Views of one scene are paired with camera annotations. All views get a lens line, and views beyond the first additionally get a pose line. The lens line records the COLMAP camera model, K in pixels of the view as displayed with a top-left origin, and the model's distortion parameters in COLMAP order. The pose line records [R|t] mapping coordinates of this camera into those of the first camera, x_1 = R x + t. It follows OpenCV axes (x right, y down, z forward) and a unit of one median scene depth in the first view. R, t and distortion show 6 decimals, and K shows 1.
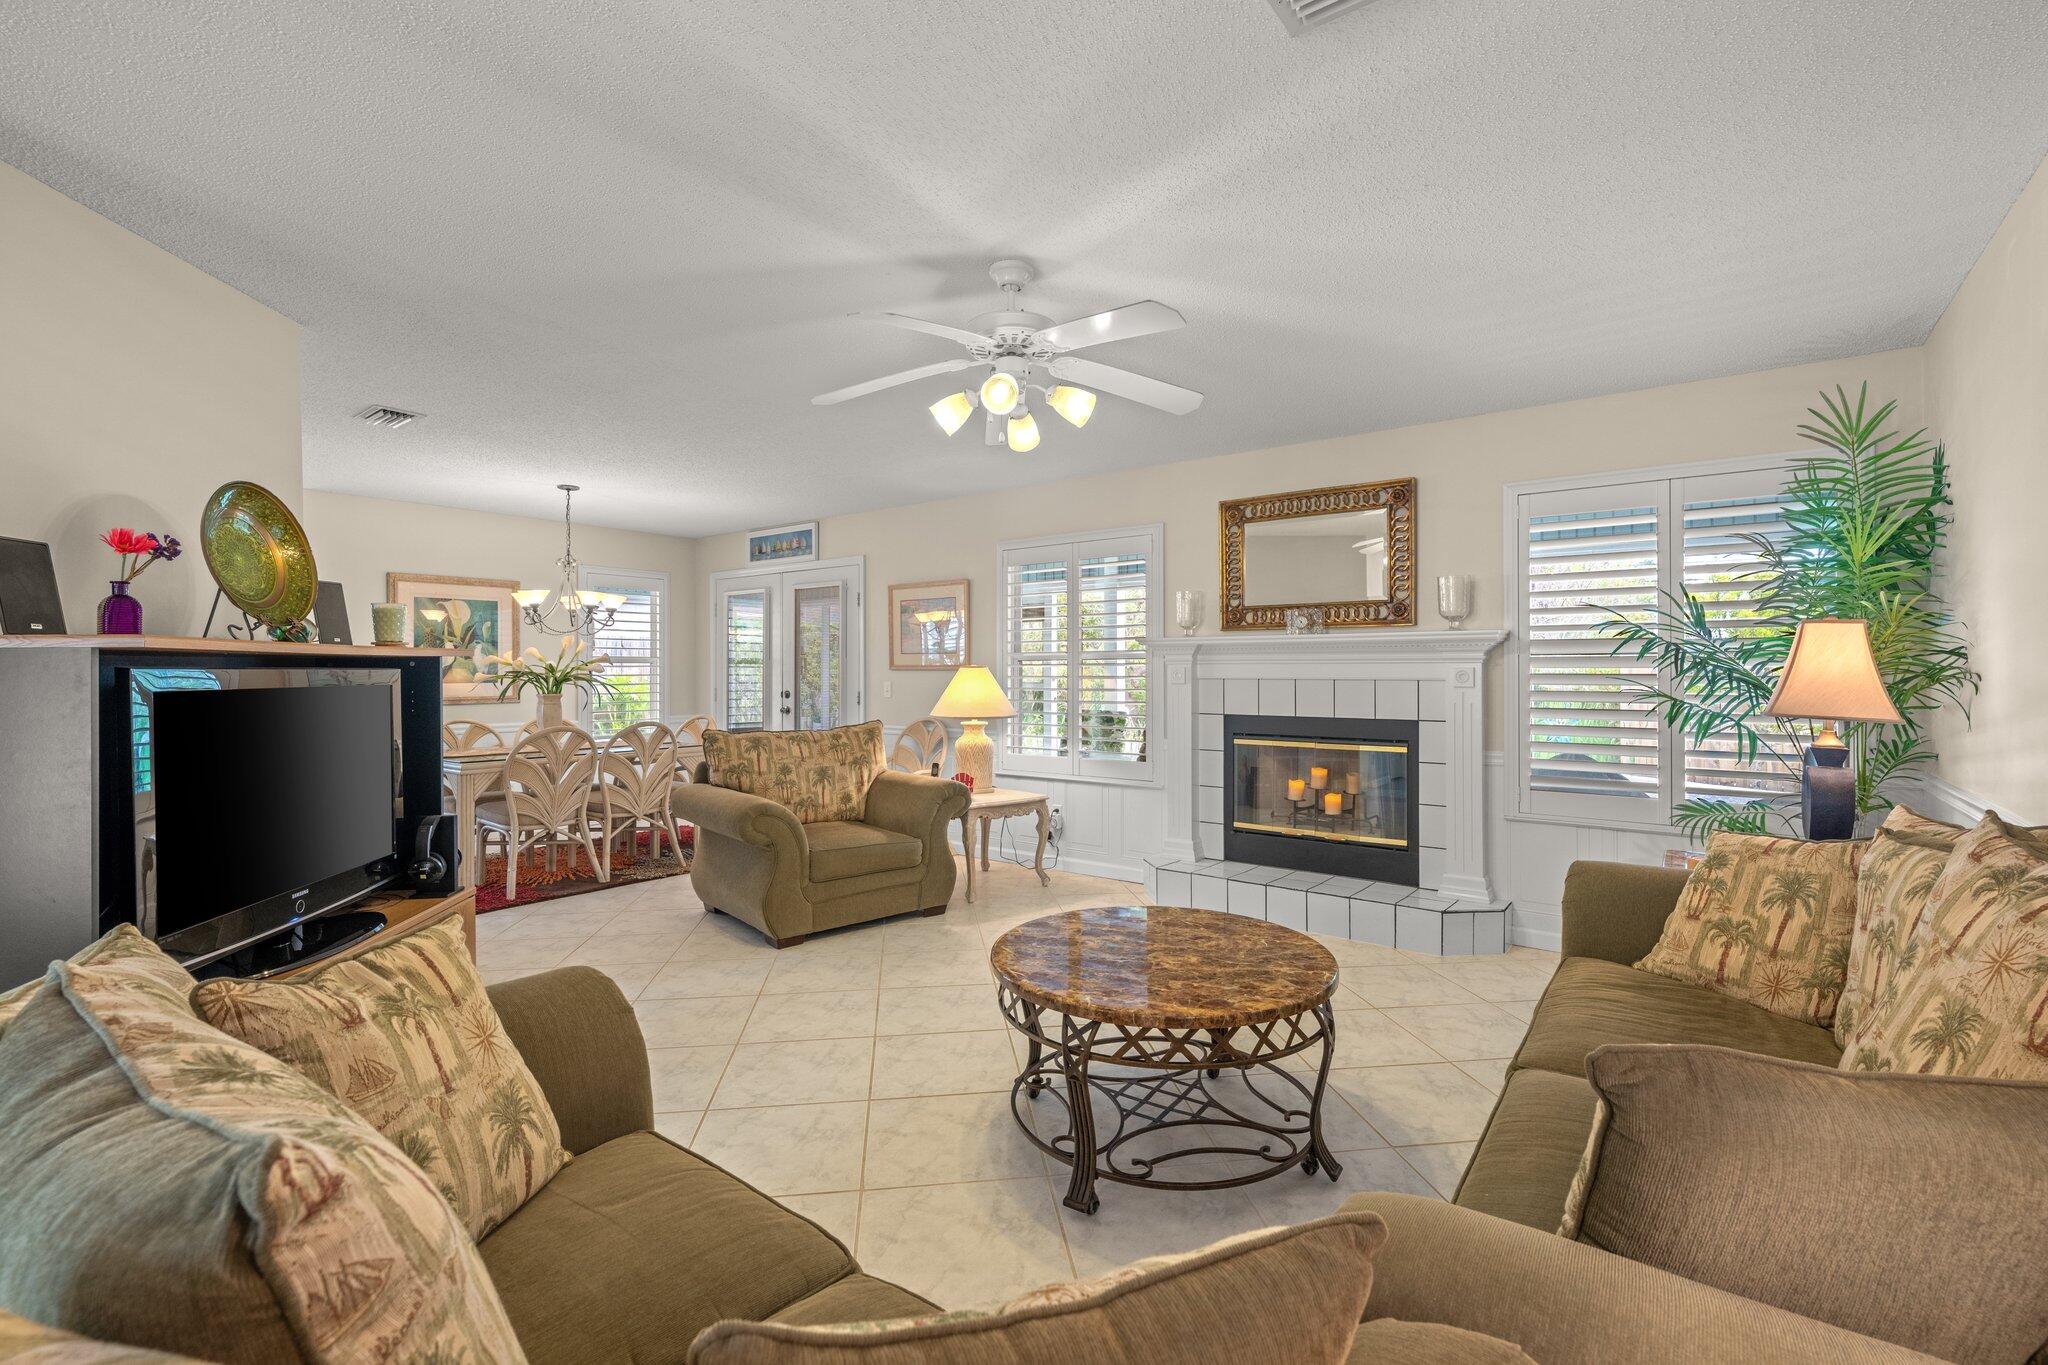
lens RADIAL K [[906.4, 0, 1010.7], [0, 906.4, 678.0], [0, 0, 1]] dist [0.004226, 0.000216]
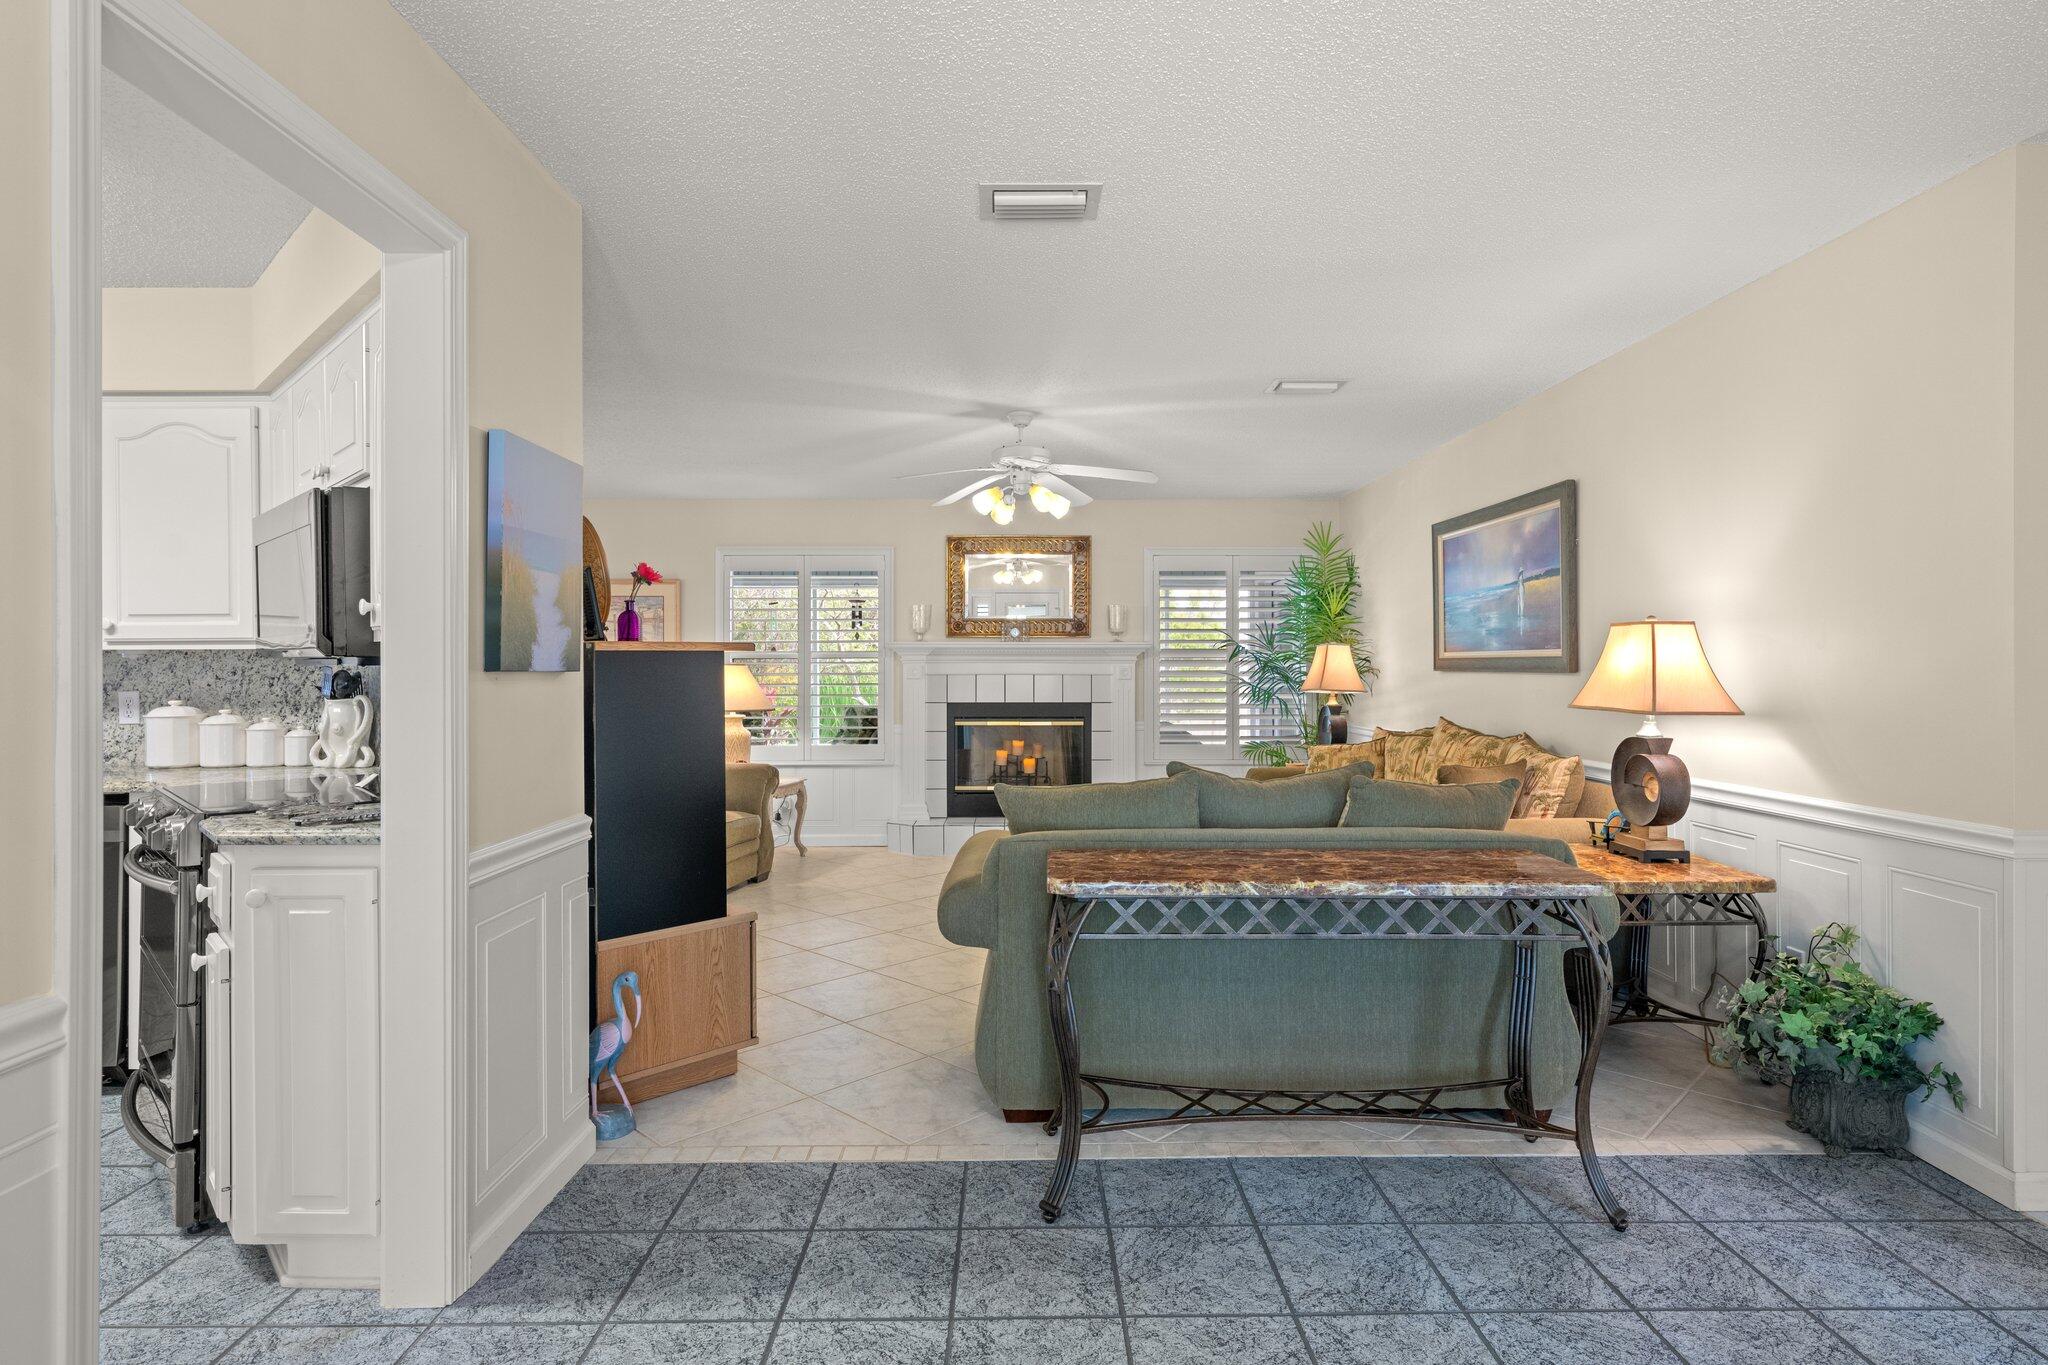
lens RADIAL K [[1098.0, 0, 1023.6], [0, 1098.0, 680.3], [0, 0, 1]] dist [0.000258, 0.000001]
pose [[0.780263, -0.005743, 0.625425, -0.694561], [0.004069, 0.999983, 0.004106, 0.003269], [-0.625438, -0.000659, 0.780273, -0.289093]]
